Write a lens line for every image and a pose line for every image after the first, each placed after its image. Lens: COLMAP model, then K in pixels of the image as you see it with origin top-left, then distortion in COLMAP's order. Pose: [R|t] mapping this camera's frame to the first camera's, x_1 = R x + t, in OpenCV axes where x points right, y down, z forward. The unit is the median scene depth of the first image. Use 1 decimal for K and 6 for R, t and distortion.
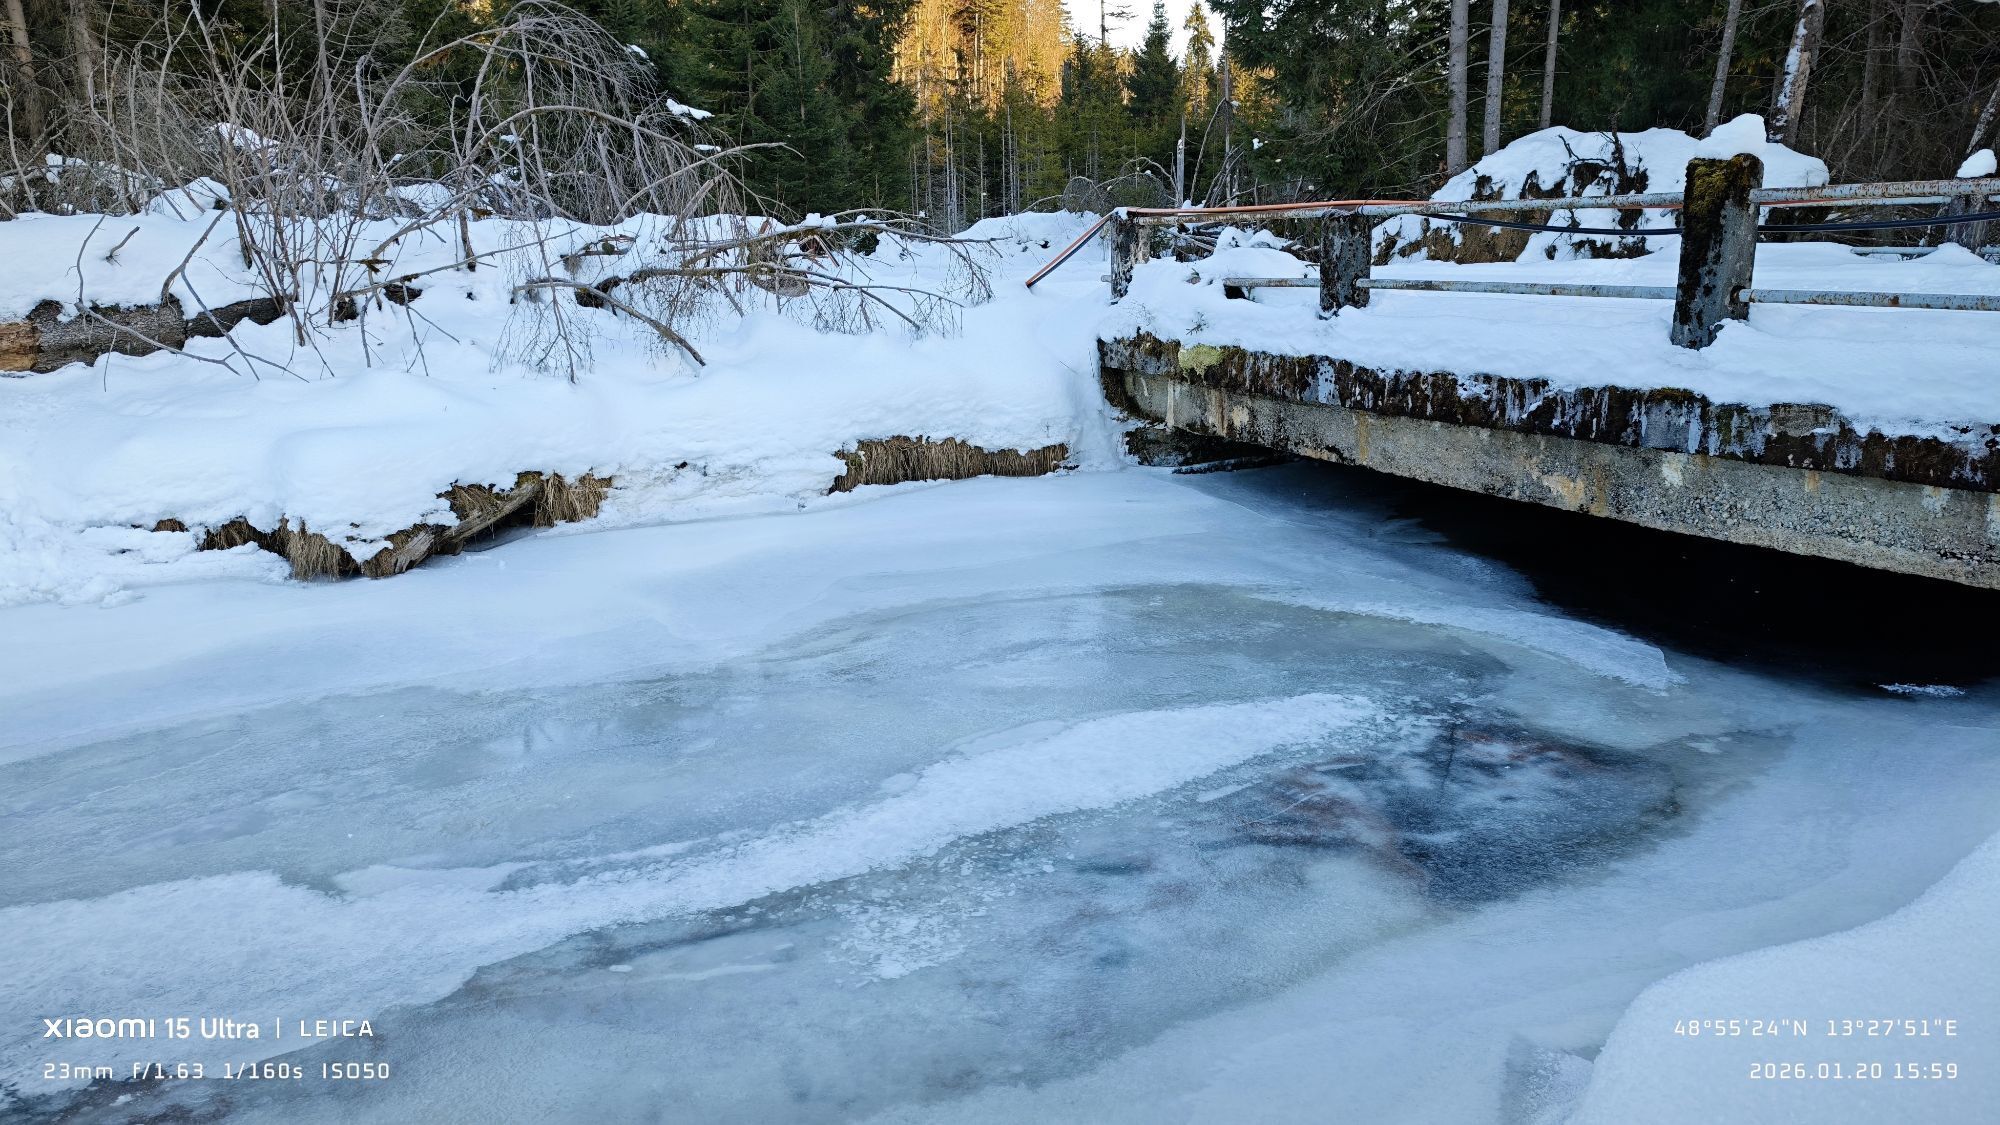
lens RADIAL K [[1353.7, 0, 981.6], [0, 1353.7, 558.7], [0, 0, 1]] dist [0.046198, -0.040659]
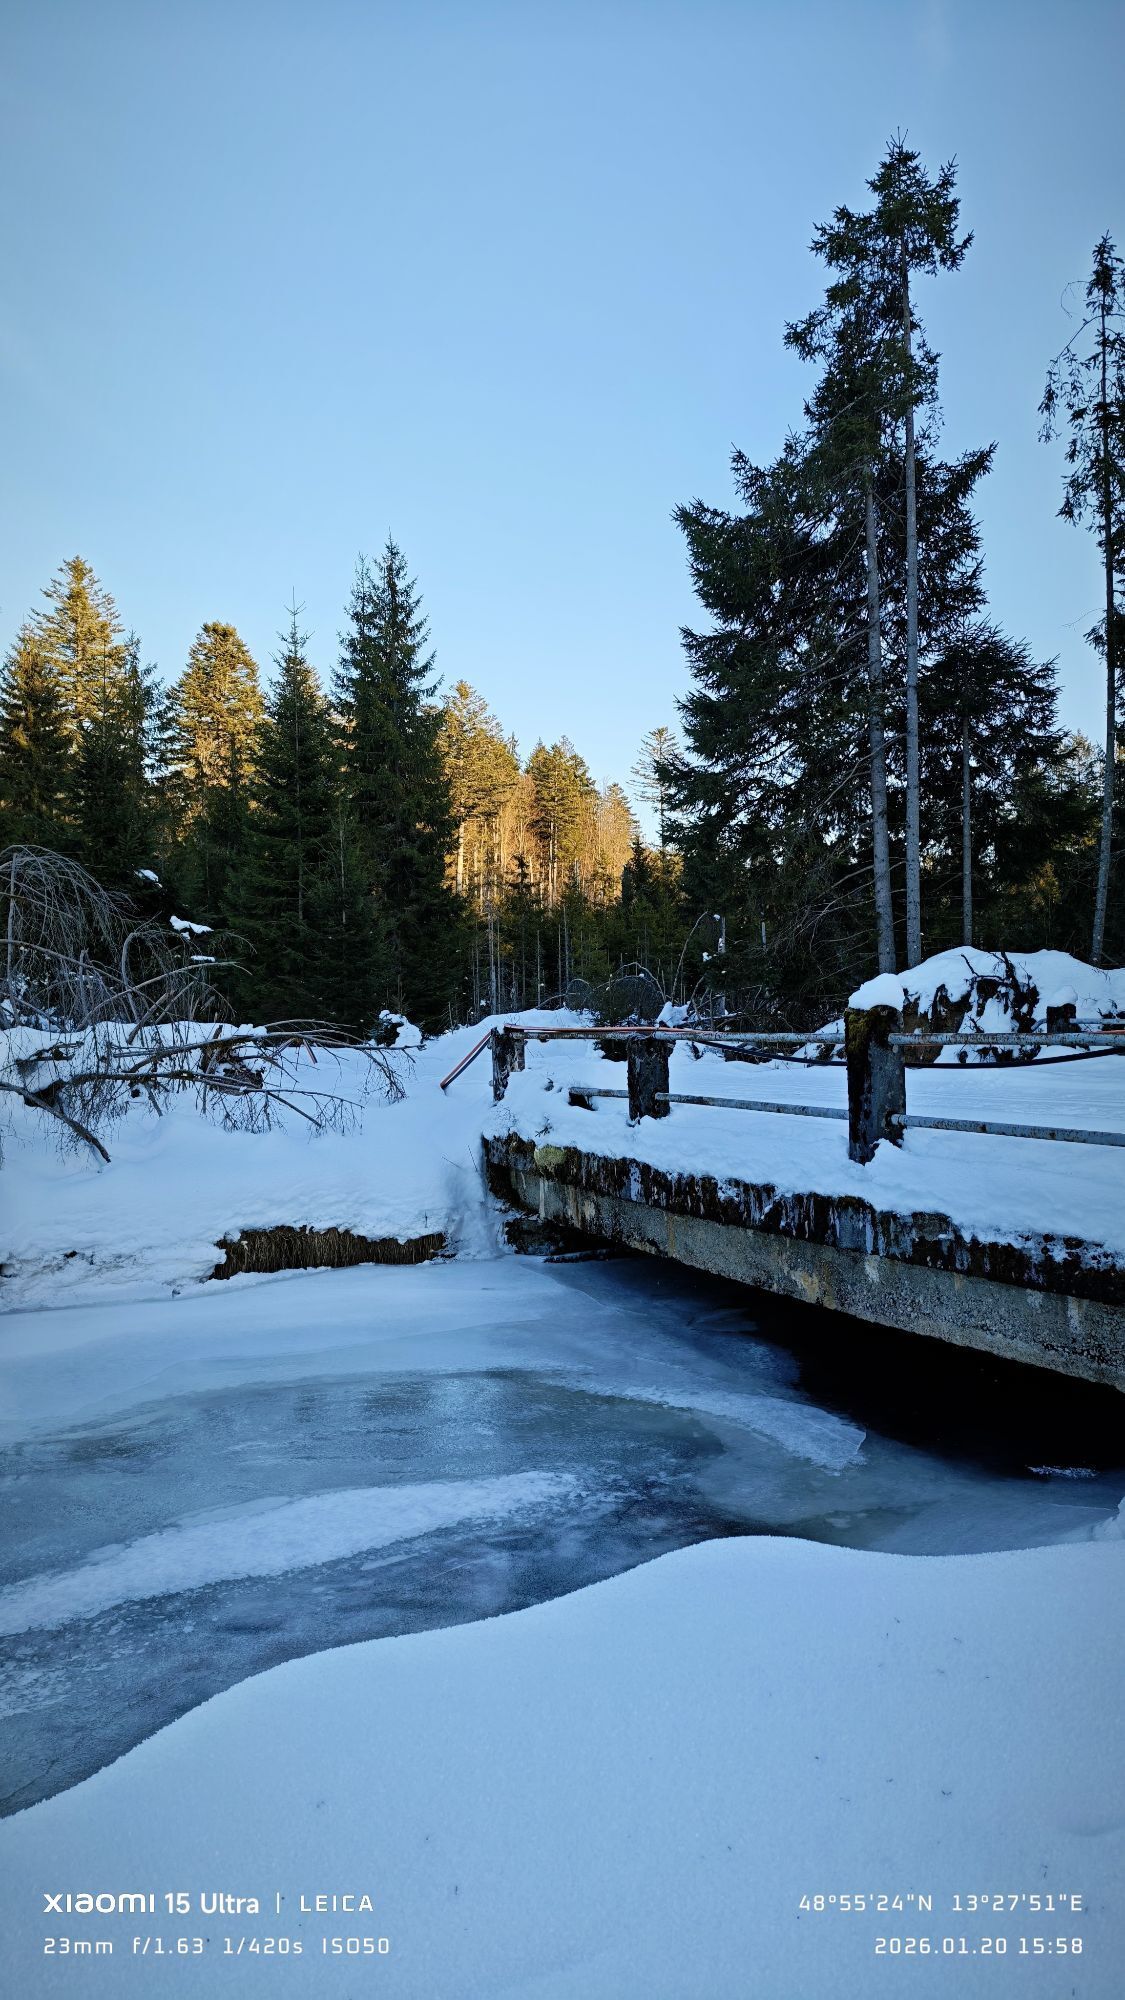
lens RADIAL K [[1353.7, 0, 567.7], [0, 1353.7, 992.7], [0, 0, 1]] dist [0.046198, -0.040659]
pose [[0.999969, 0.005686, -0.005396, 0.215126], [-0.006852, 0.968366, -0.249442, -0.001731], [0.003807, 0.249471, 0.968375, -0.134338]]
